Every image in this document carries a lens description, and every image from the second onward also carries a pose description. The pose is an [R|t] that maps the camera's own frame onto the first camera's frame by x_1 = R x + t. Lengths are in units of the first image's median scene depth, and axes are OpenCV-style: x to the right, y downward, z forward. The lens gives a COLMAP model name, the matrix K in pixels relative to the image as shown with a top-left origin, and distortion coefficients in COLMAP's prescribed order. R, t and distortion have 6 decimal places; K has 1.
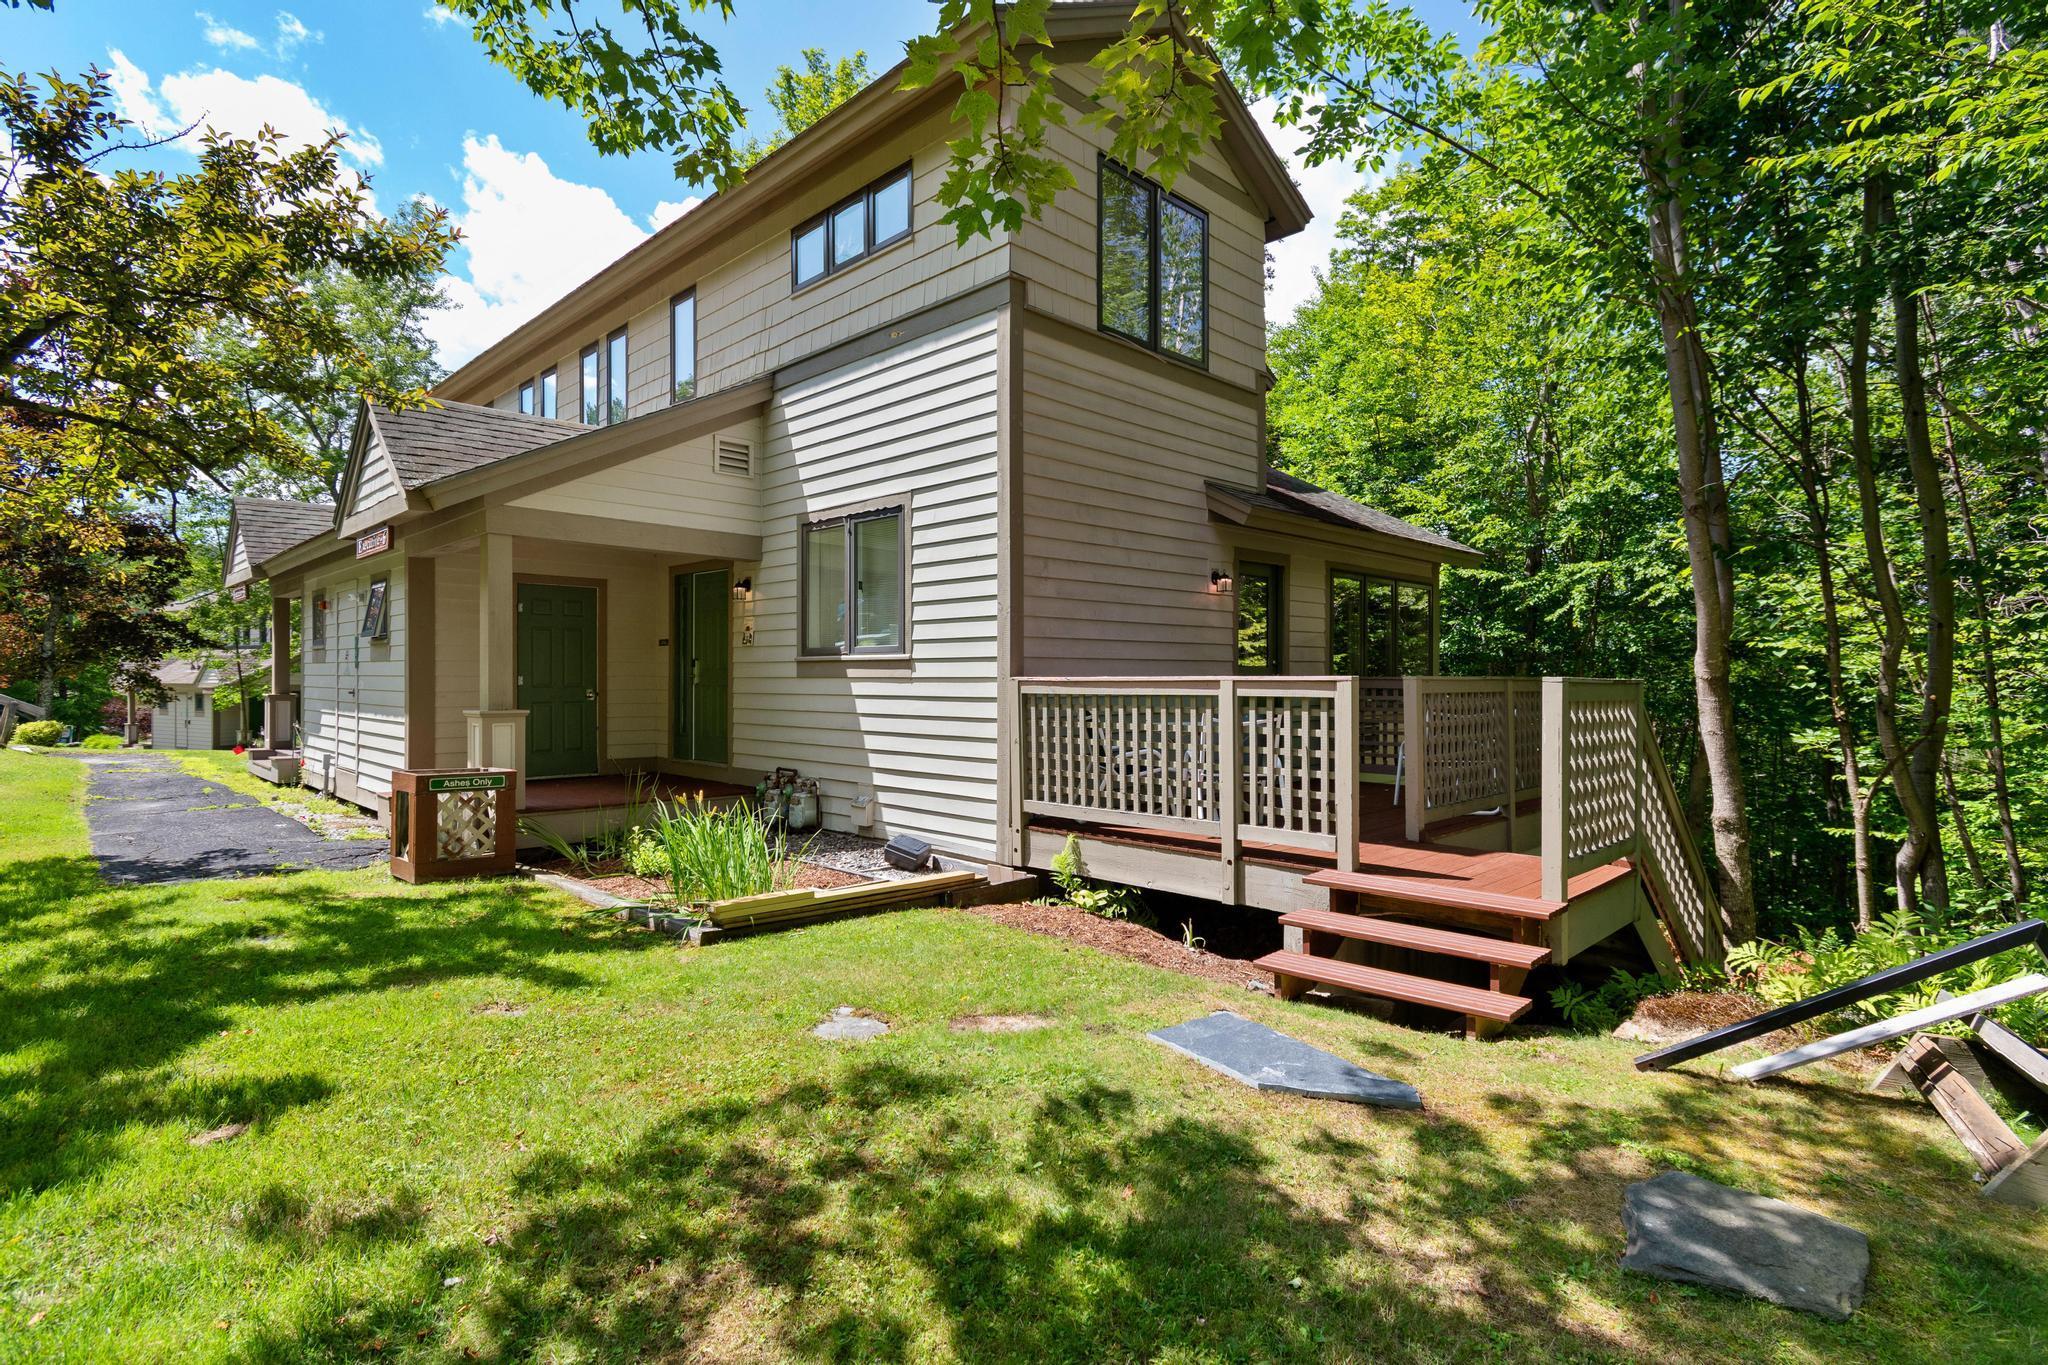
lens RADIAL K [[1007.4, 0, 1035.5], [0, 1007.4, 679.5], [0, 0, 1]] dist [0.001199, -0.000848]
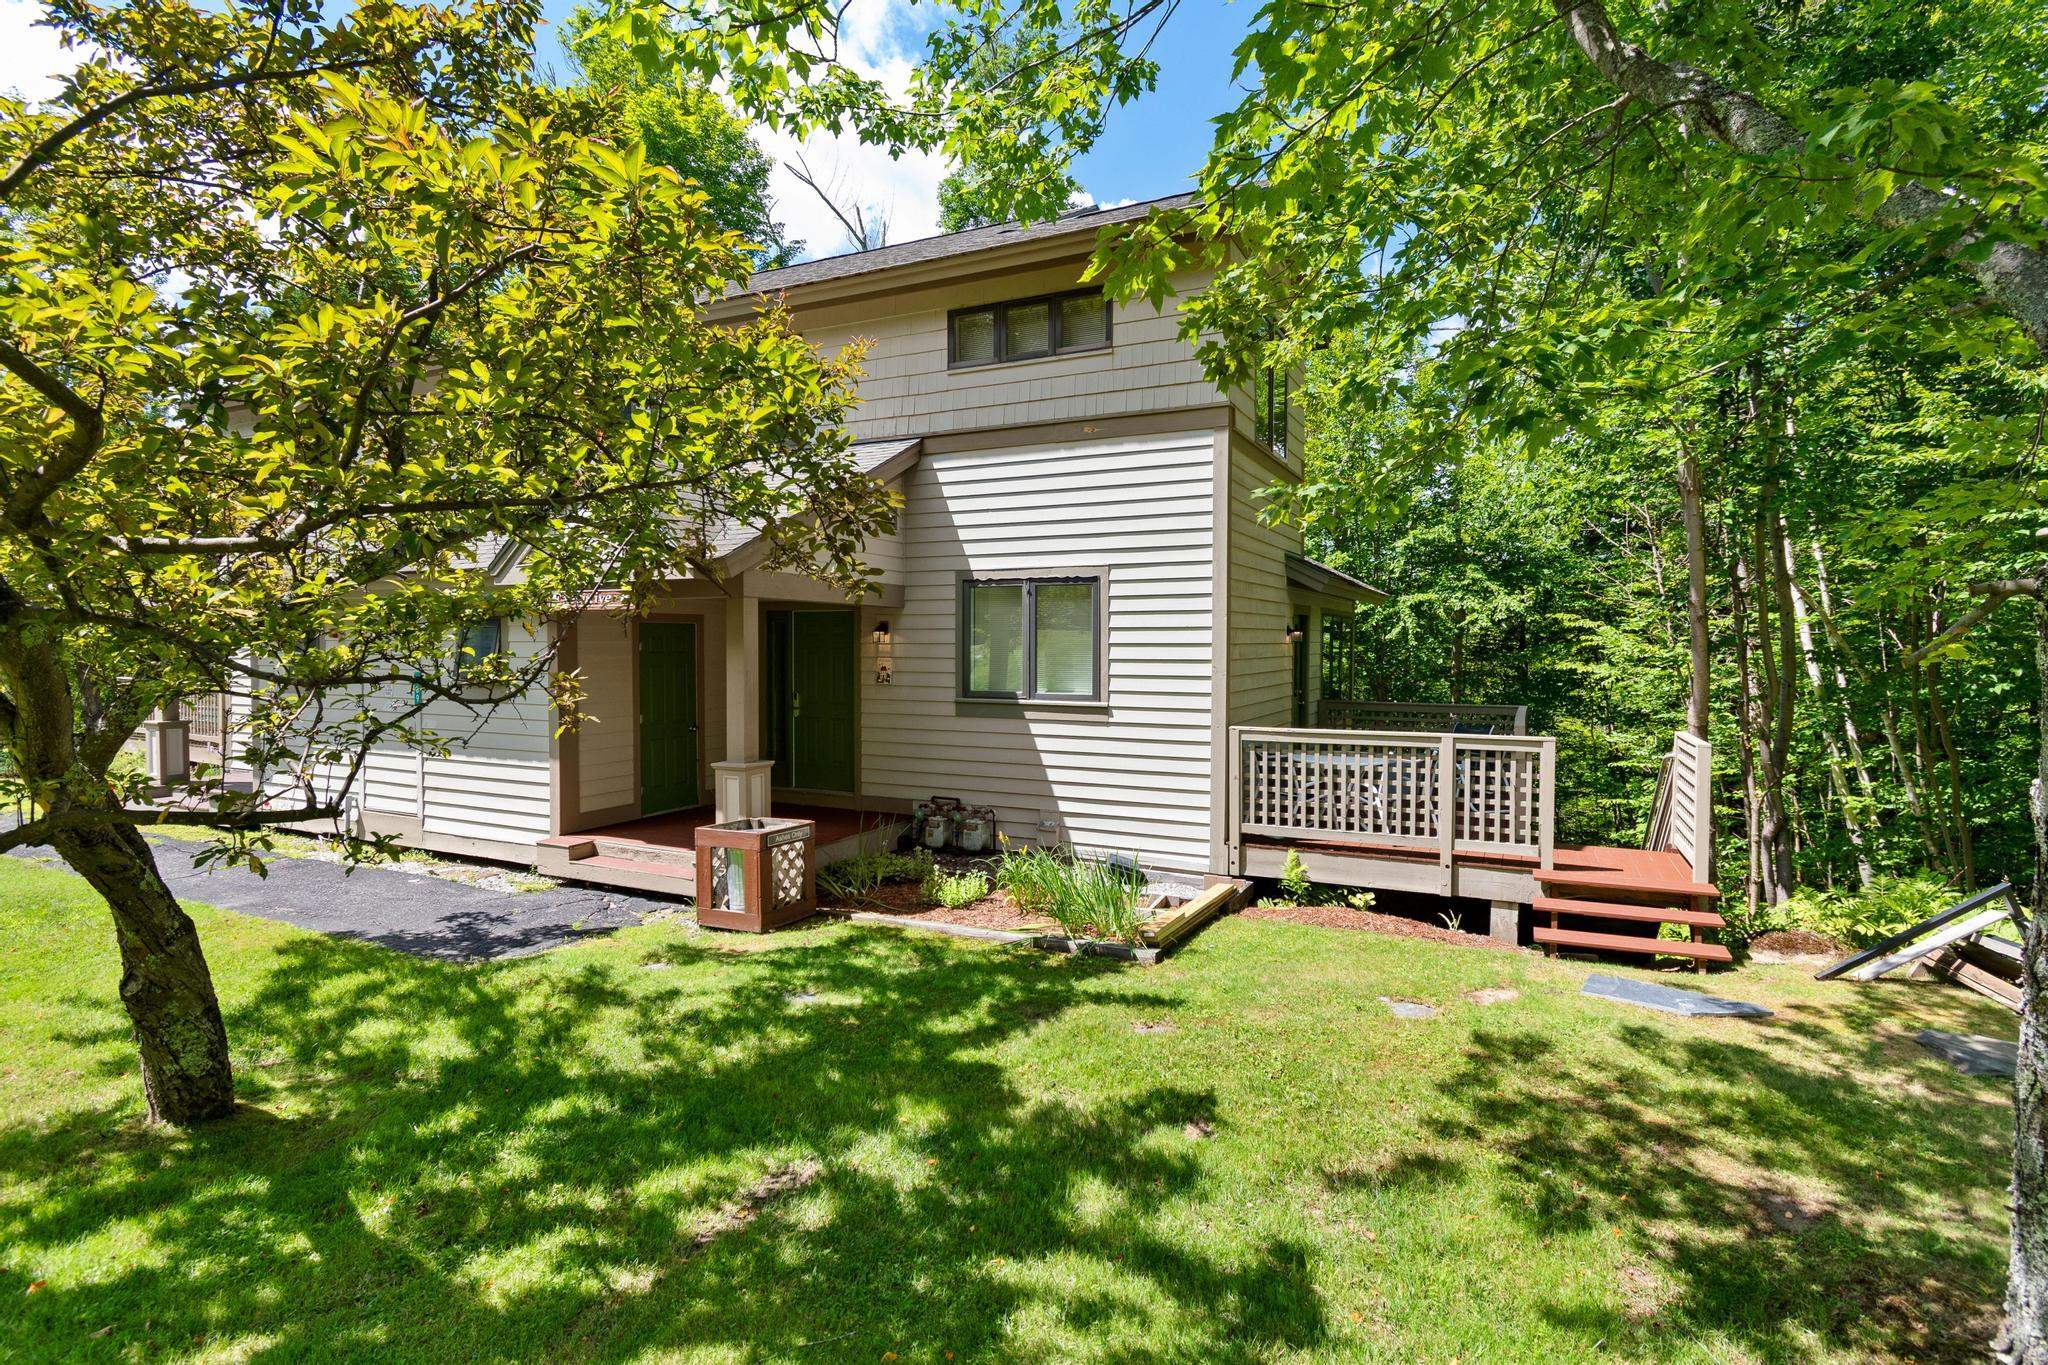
lens RADIAL K [[1006.4, 0, 1033.1], [0, 1006.4, 680.9], [0, 0, 1]] dist [0.001858, -0.001802]
pose [[0.947566, -0.011721, 0.319346, -0.655949], [-0.000003, 0.999327, 0.036689, -0.105445], [-0.319561, -0.034766, 0.946928, -0.110909]]
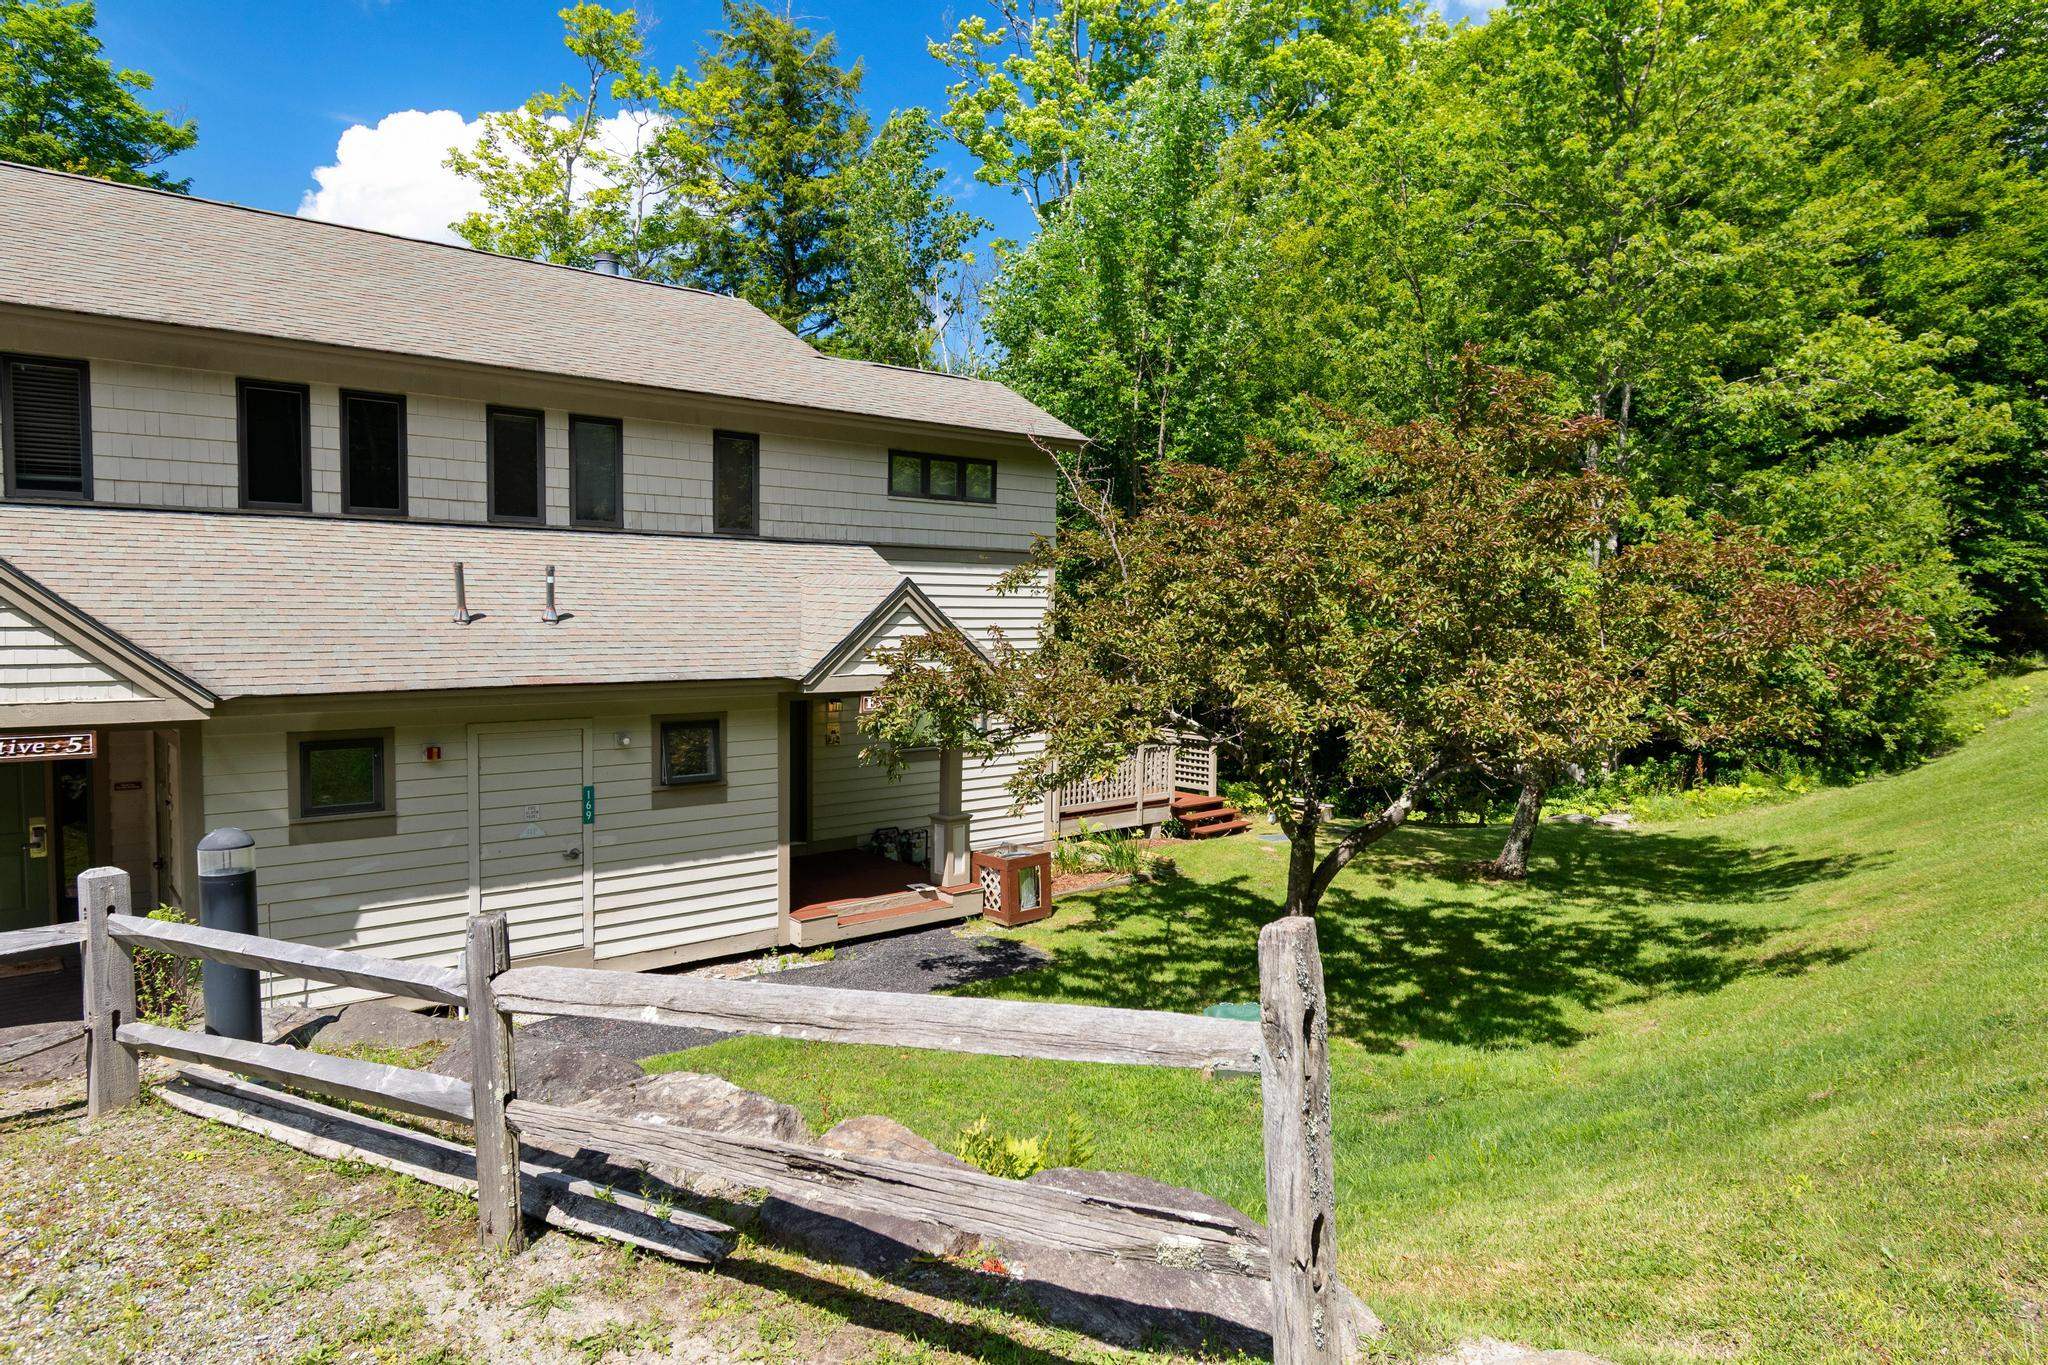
lens RADIAL K [[1254.3, 0, 1035.6], [0, 1254.3, 680.4], [0, 0, 1]] dist [0.000216, 0.000023]
pose [[0.082580, -0.066267, 0.994379, -2.562171], [-0.012719, 0.997635, 0.067541, -0.315084], [-0.996503, -0.018225, 0.081542, 0.830584]]
